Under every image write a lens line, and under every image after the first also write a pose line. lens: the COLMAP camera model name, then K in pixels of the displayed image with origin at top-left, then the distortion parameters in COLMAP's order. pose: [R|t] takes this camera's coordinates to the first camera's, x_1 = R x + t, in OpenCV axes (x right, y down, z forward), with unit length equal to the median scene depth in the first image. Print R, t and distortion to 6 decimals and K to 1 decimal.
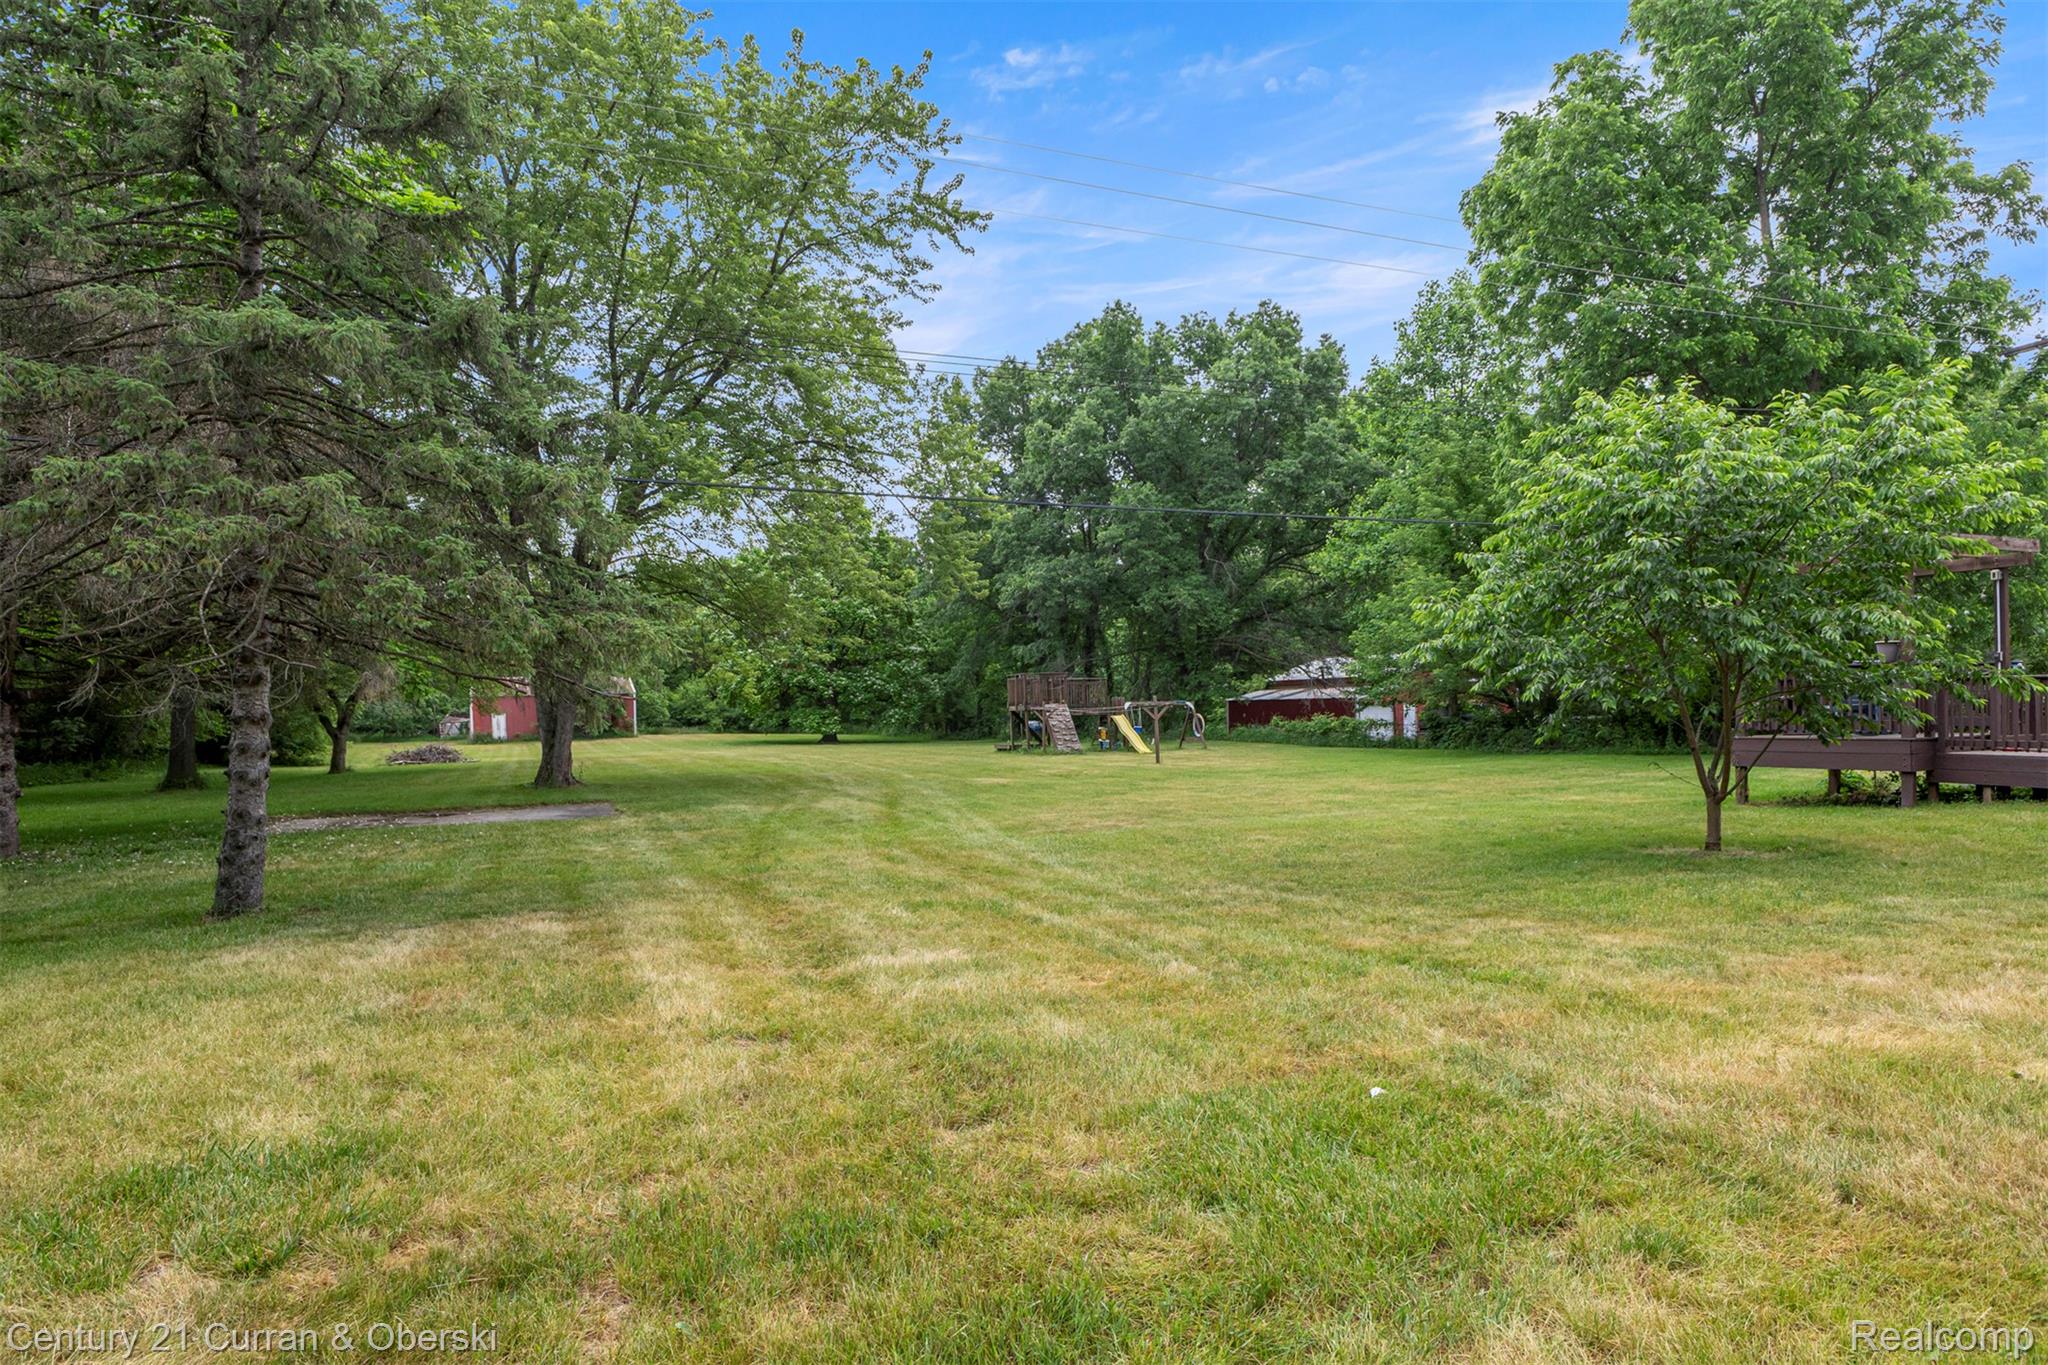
lens RADIAL K [[1134.4, 0, 1036.4], [0, 1134.4, 720.5], [0, 0, 1]] dist [-0.001281, -0.005123]
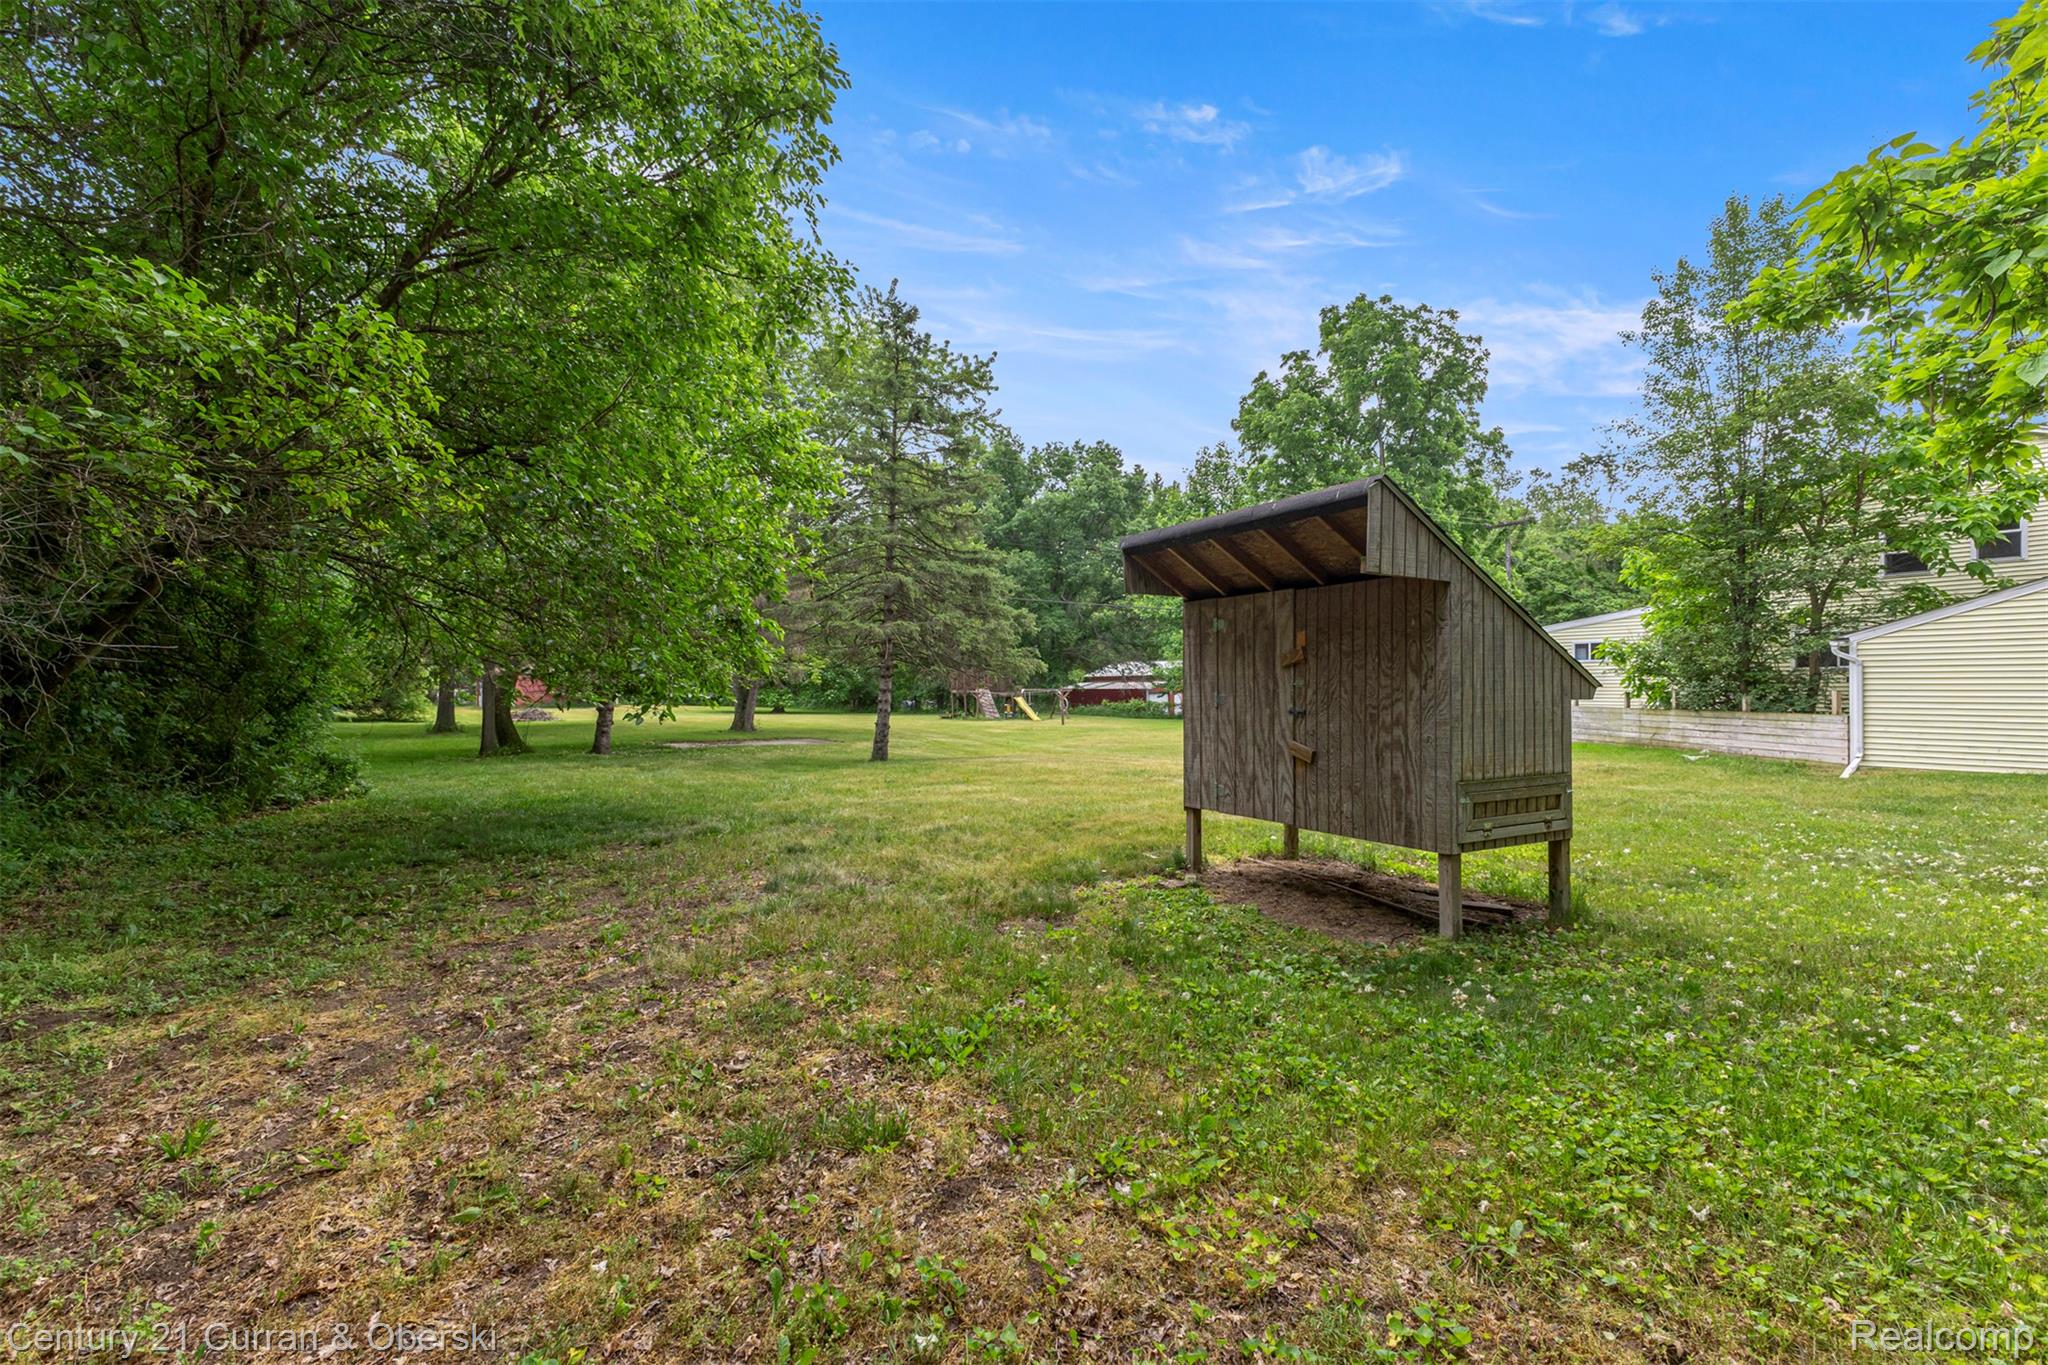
lens RADIAL K [[972.4, 0, 1024.0], [0, 972.4, 682.5], [0, 0, 1]] dist [0.014638, -0.000059]
pose [[0.974989, 0.022047, 0.221157, -0.206976], [-0.017578, 0.999600, -0.022152, 0.005086], [-0.221557, 0.017710, 0.974987, -0.320637]]
